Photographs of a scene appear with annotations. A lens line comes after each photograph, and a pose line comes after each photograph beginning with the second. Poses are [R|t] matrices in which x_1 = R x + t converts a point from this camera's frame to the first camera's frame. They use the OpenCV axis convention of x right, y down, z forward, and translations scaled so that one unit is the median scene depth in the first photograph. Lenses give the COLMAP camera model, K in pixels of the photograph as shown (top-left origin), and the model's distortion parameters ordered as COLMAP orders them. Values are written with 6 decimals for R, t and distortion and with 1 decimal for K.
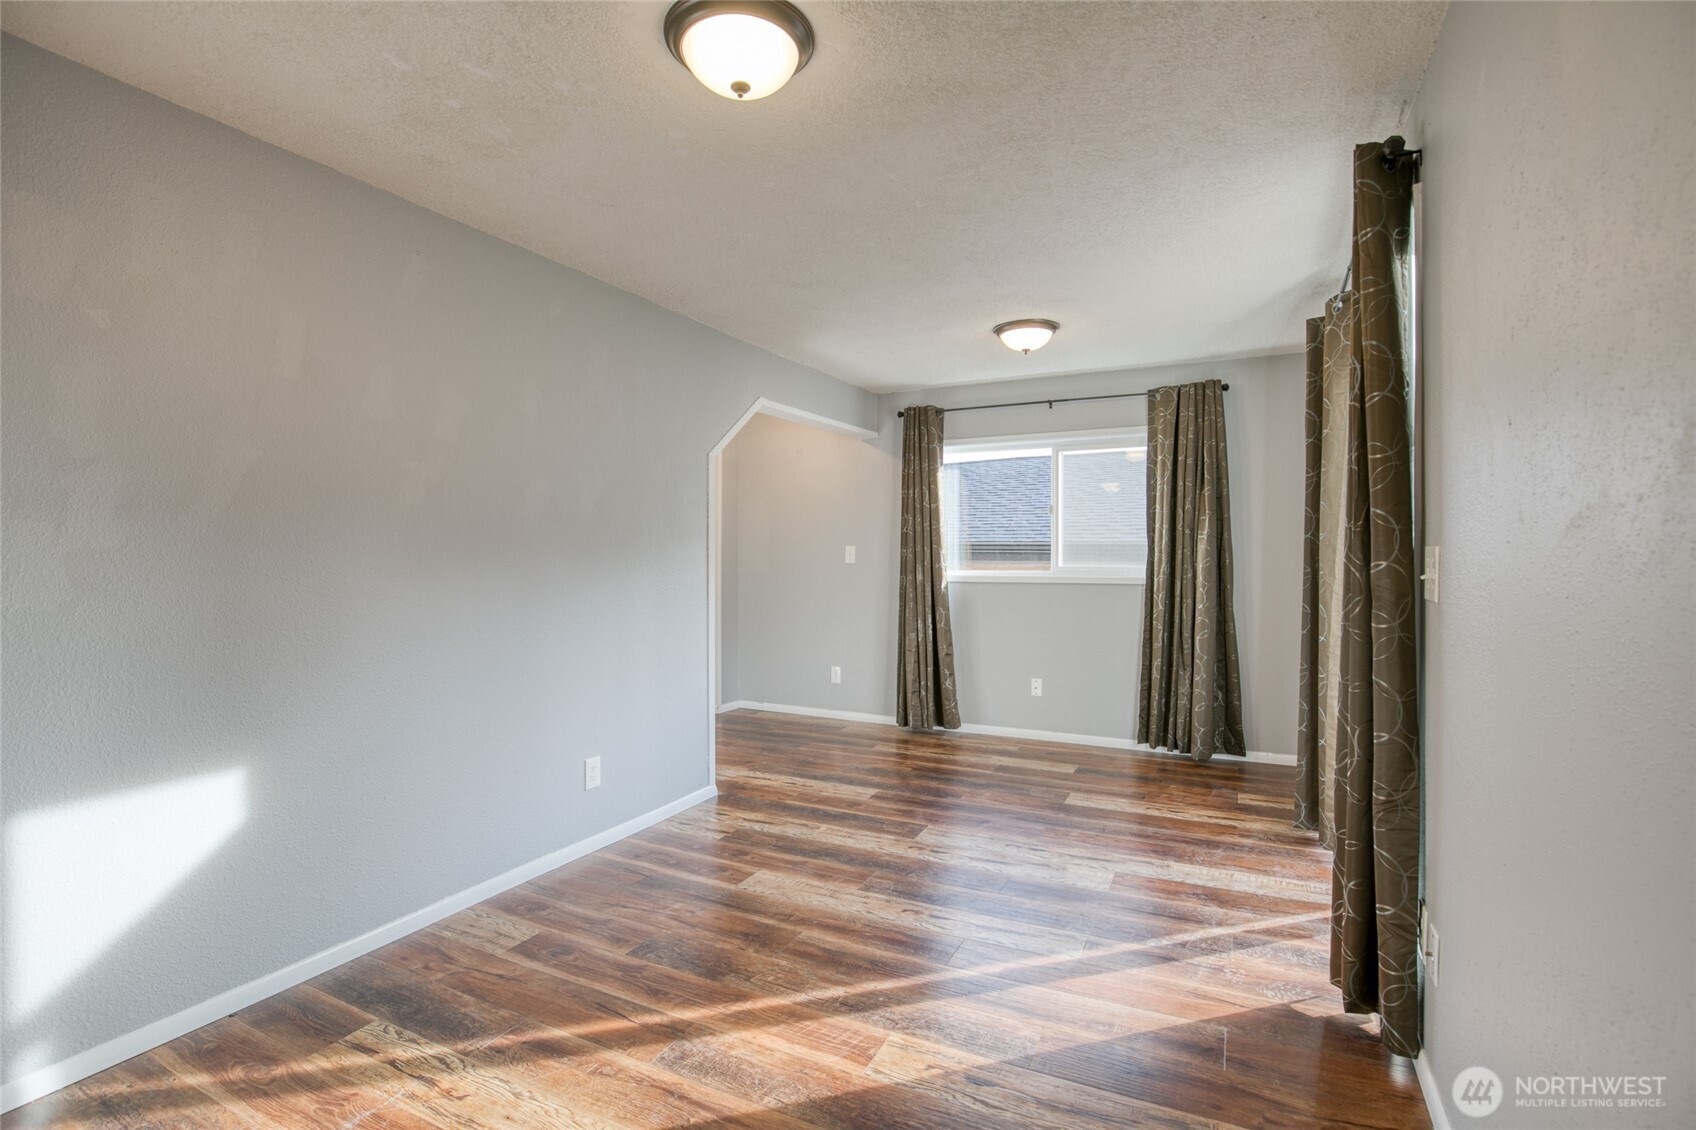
lens RADIAL K [[790.6, 0, 853.7], [0, 790.6, 565.6], [0, 0, 1]] dist [-0.032932, 0.003946]
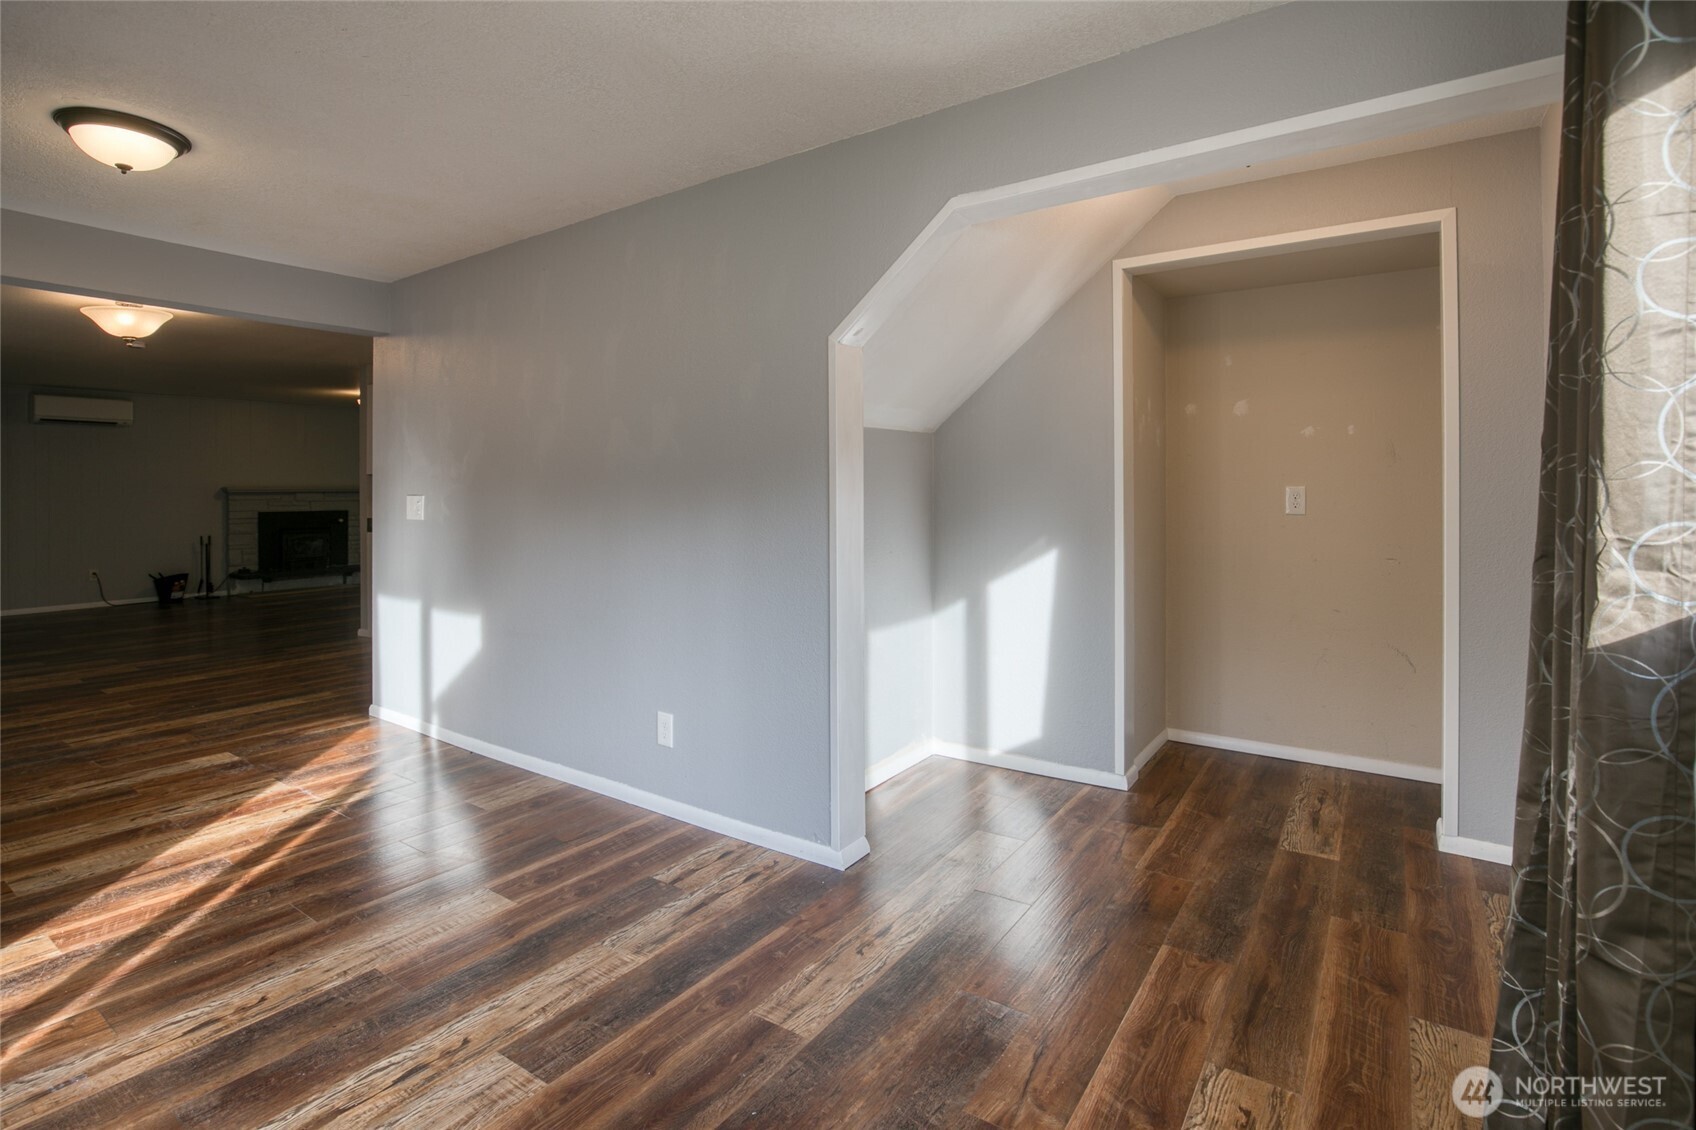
lens RADIAL K [[790.6, 0, 831.7], [0, 790.6, 488.6], [0, 0, 1]] dist [-0.032932, 0.003946]
pose [[-0.137667, -0.009391, -0.990434, 0.778107], [-0.012655, 0.999890, -0.007722, -0.022603], [0.990398, 0.011471, -0.137771, 1.822953]]
